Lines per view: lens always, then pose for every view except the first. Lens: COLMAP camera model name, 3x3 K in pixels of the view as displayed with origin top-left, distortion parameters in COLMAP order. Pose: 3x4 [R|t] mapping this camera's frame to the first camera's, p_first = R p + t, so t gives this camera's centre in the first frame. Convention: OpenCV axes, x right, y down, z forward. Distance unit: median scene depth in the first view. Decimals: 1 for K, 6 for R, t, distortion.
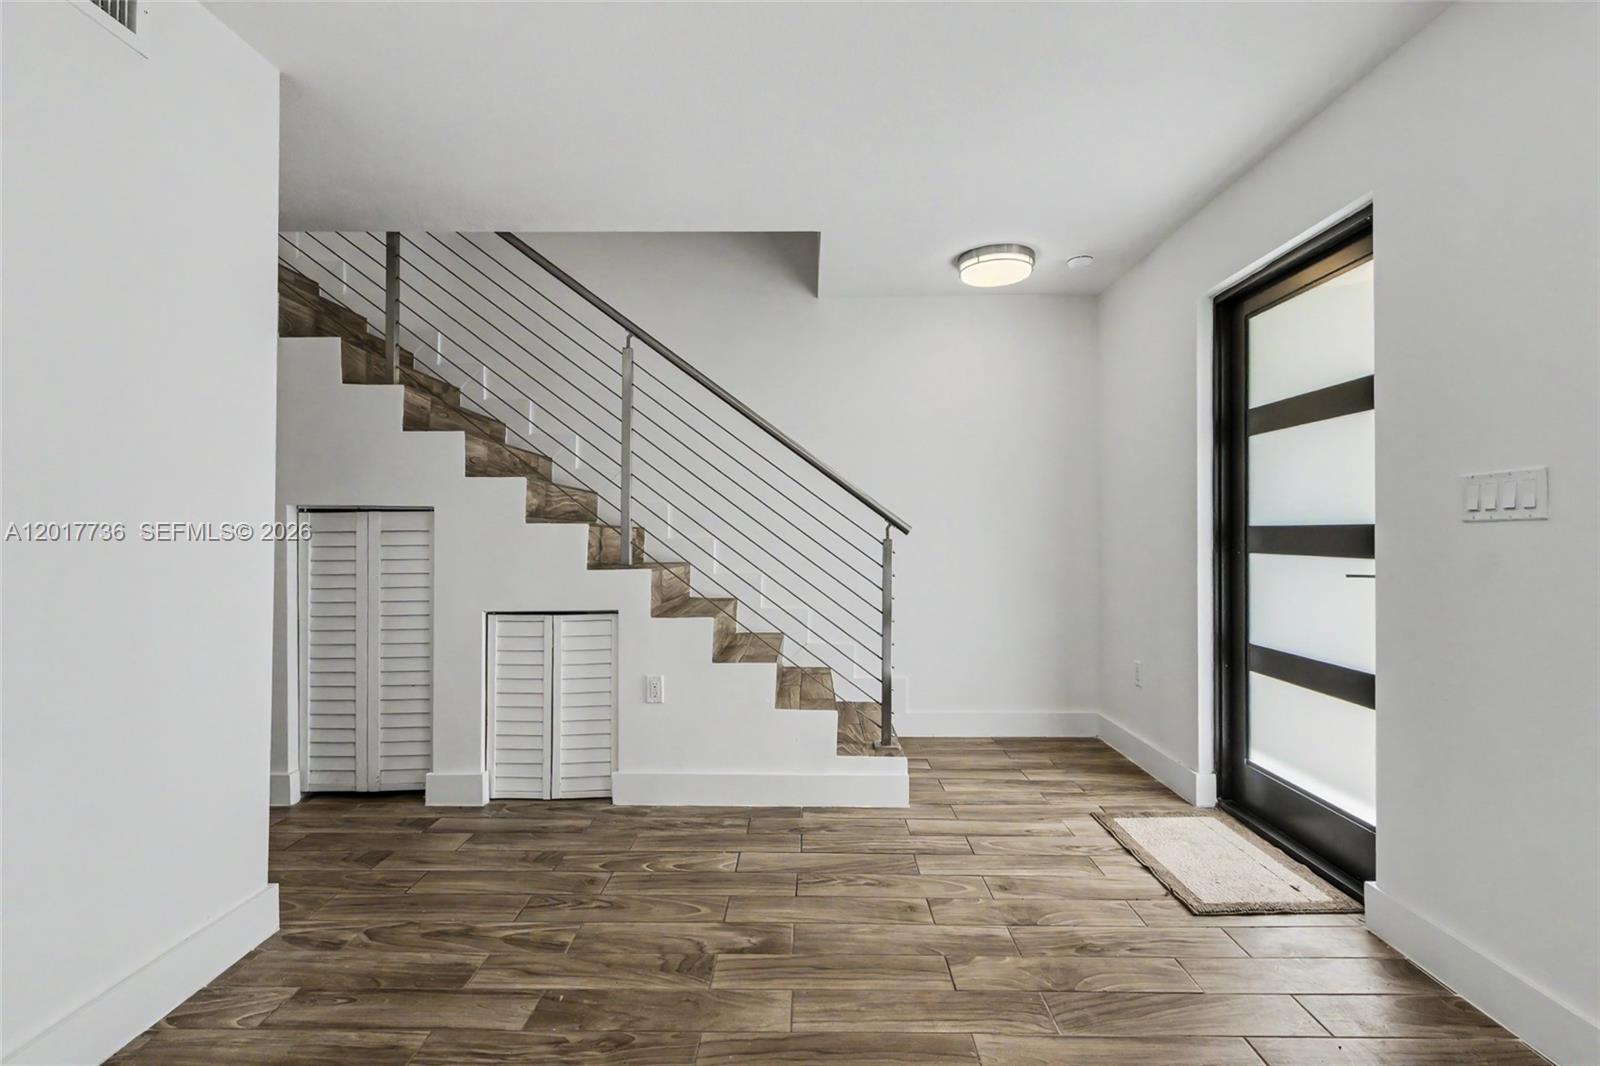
lens RADIAL K [[735.9, 0, 807.0], [0, 735.9, 529.3], [0, 0, 1]] dist [0.006363, -0.002667]
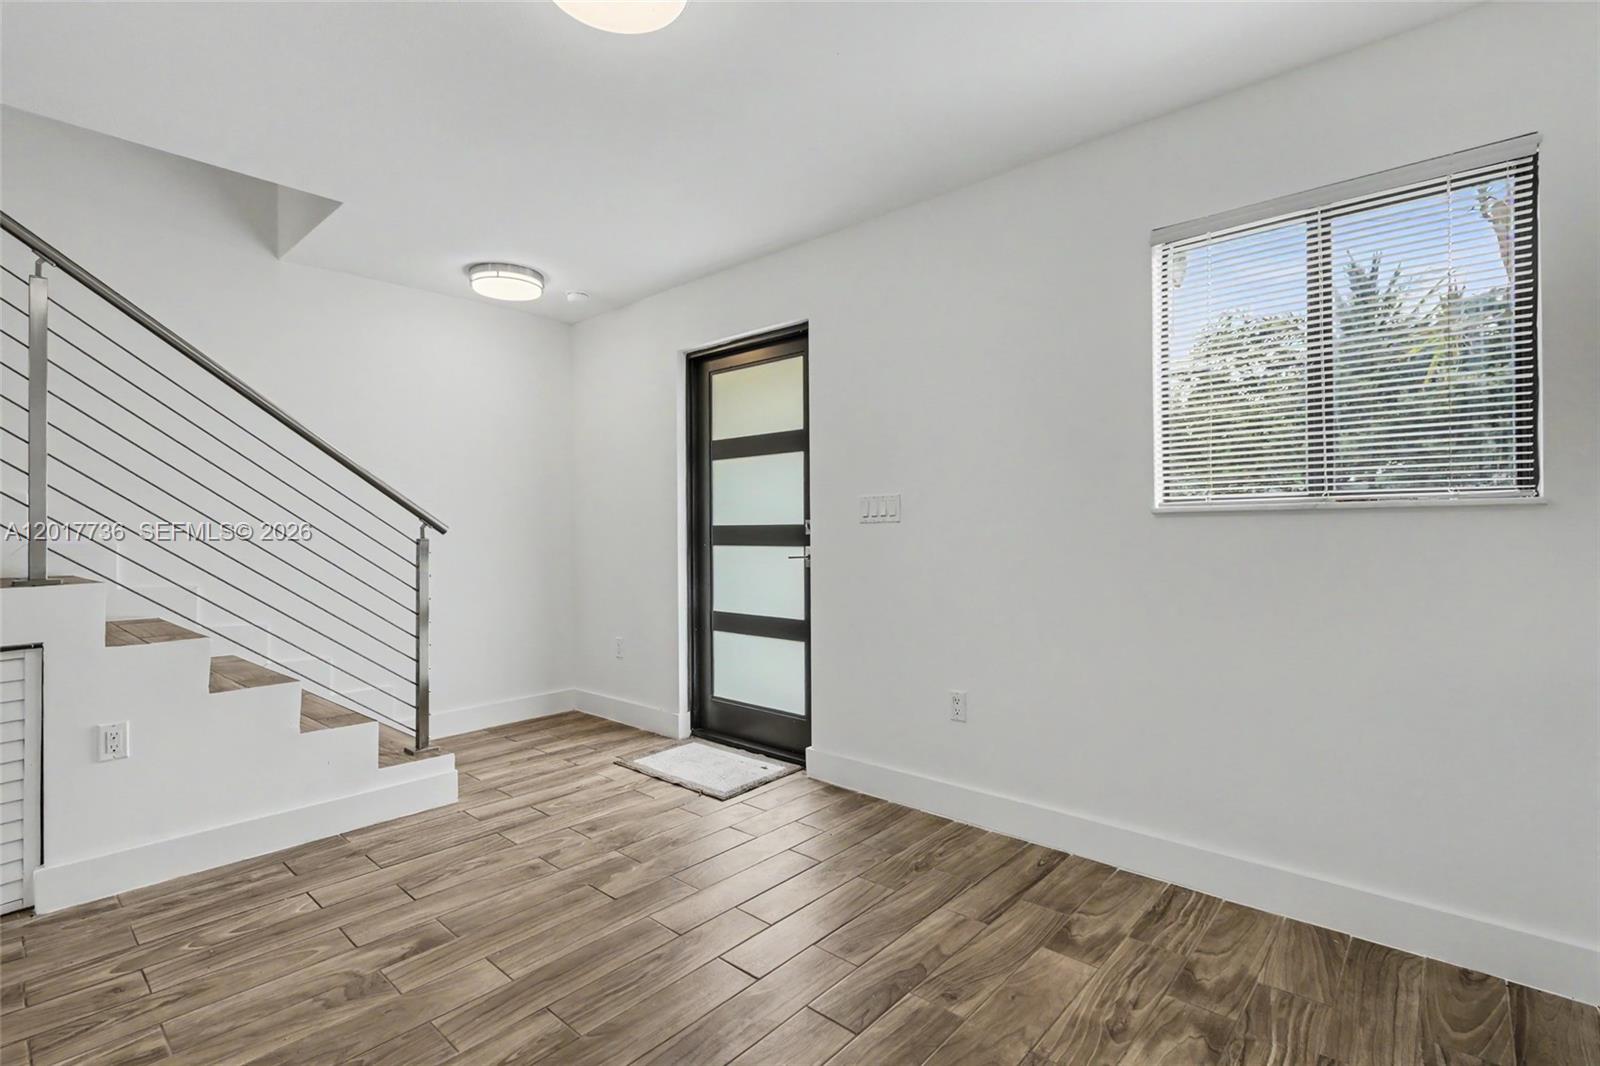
lens RADIAL K [[735.9, 0, 807.3], [0, 735.9, 528.7], [0, 0, 1]] dist [0.006363, -0.002667]
pose [[0.656775, -0.003047, 0.754080, -0.355456], [0.003434, 0.999994, 0.001050, 0.000638], [-0.754079, 0.001900, 0.656781, -0.040499]]
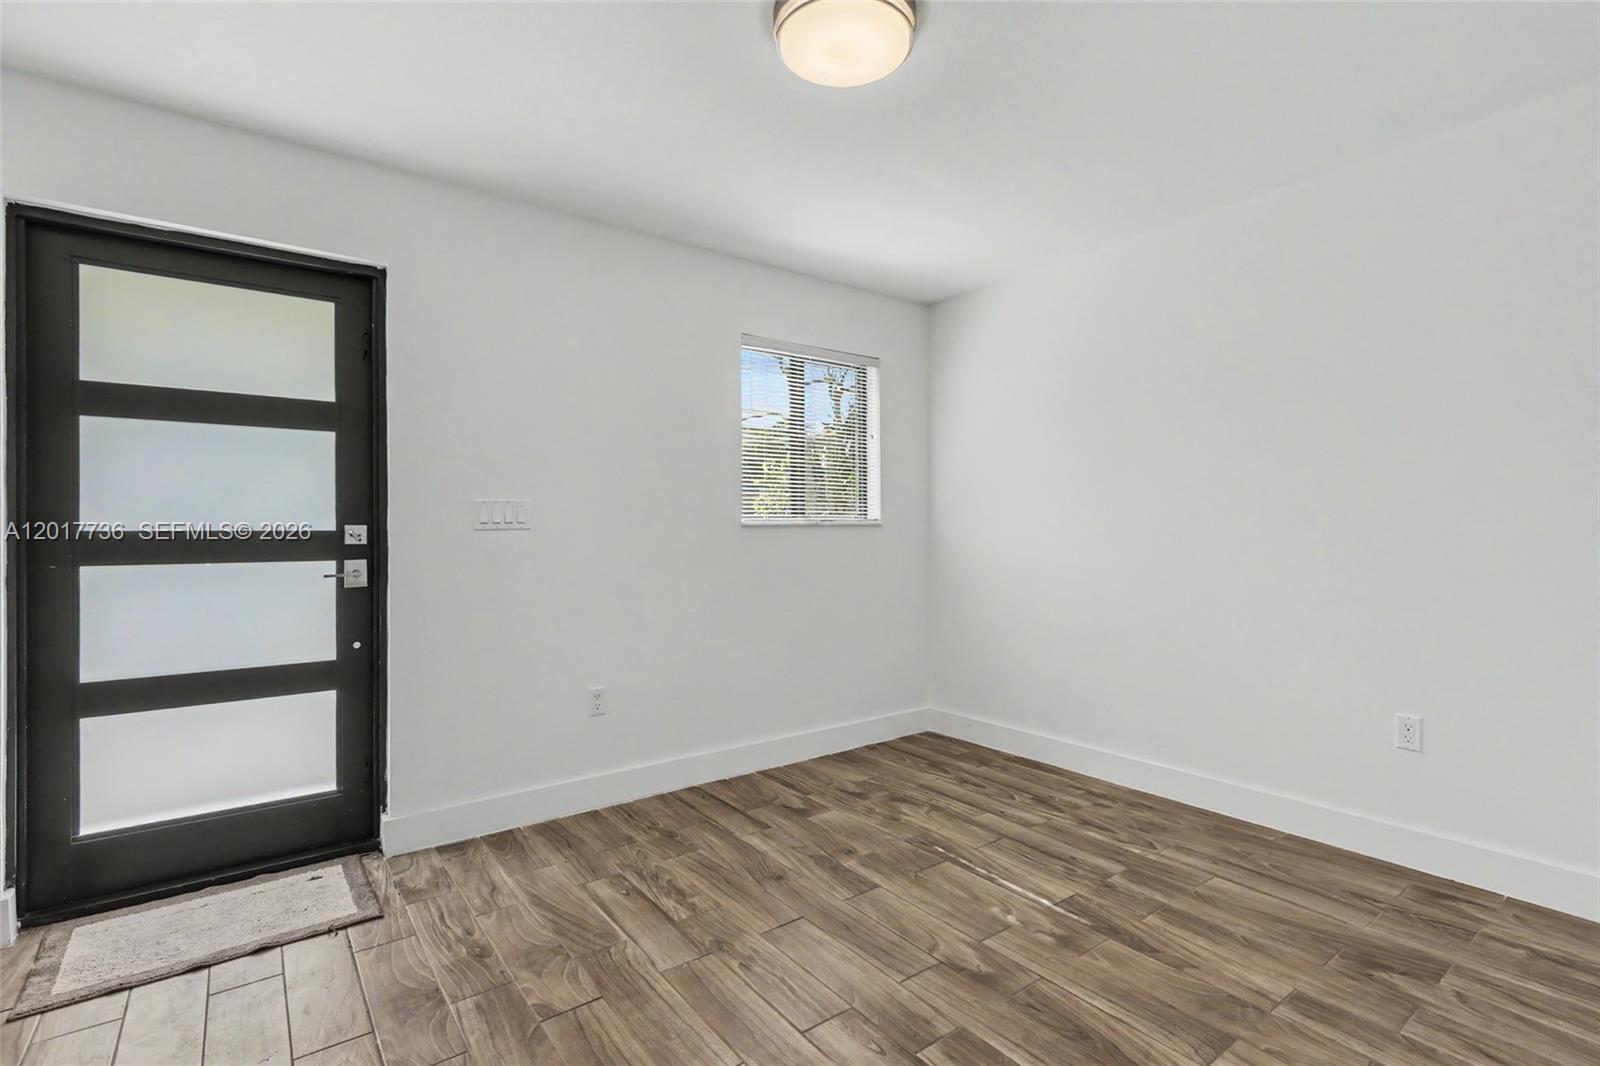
lens RADIAL K [[735.9, 0, 793.4], [0, 735.9, 532.5], [0, 0, 1]] dist [0.006363, -0.002667]
pose [[-0.597546, 0.009616, 0.801777, -0.513278], [0.005862, 0.999954, -0.007625, 0.007367], [-0.801813, 0.000143, -0.597574, 0.949012]]
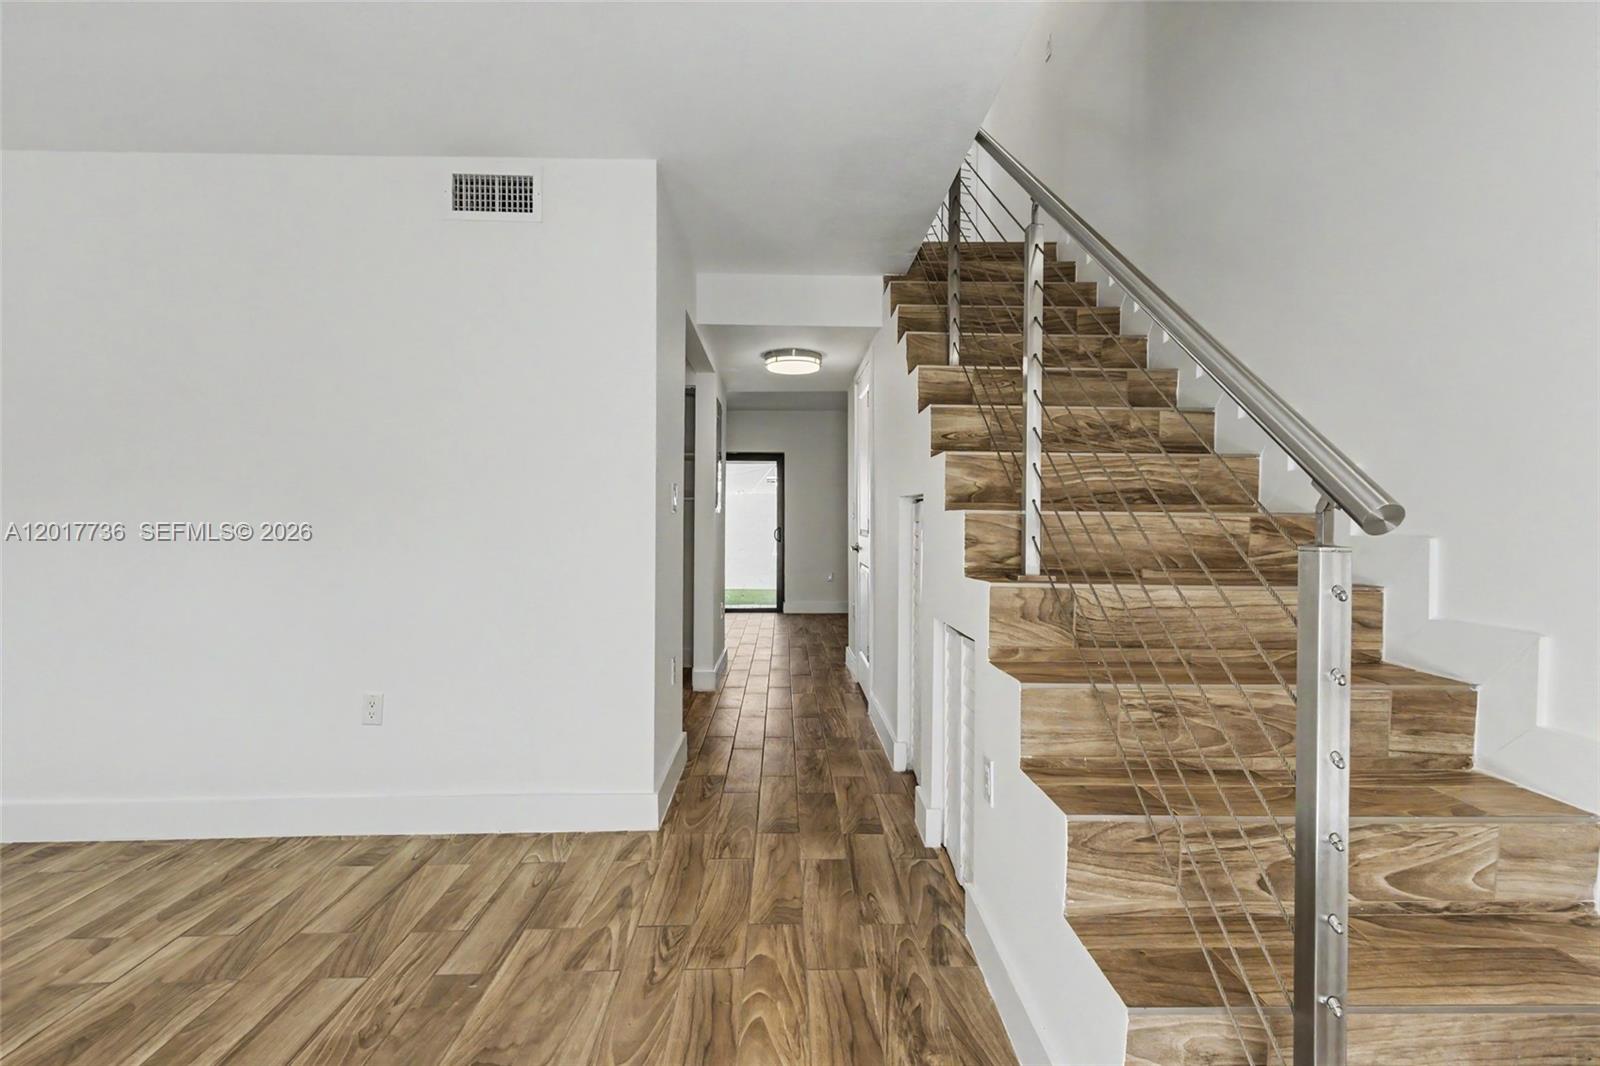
lens RADIAL K [[735.9, 0, 793.6], [0, 735.9, 541.4], [0, 0, 1]] dist [0.006363, -0.002667]
pose [[0.034810, 0.020676, -0.999180, 0.448560], [0.003050, 0.999779, 0.020794, 0.008177], [0.999389, -0.003772, 0.034739, 0.940491]]
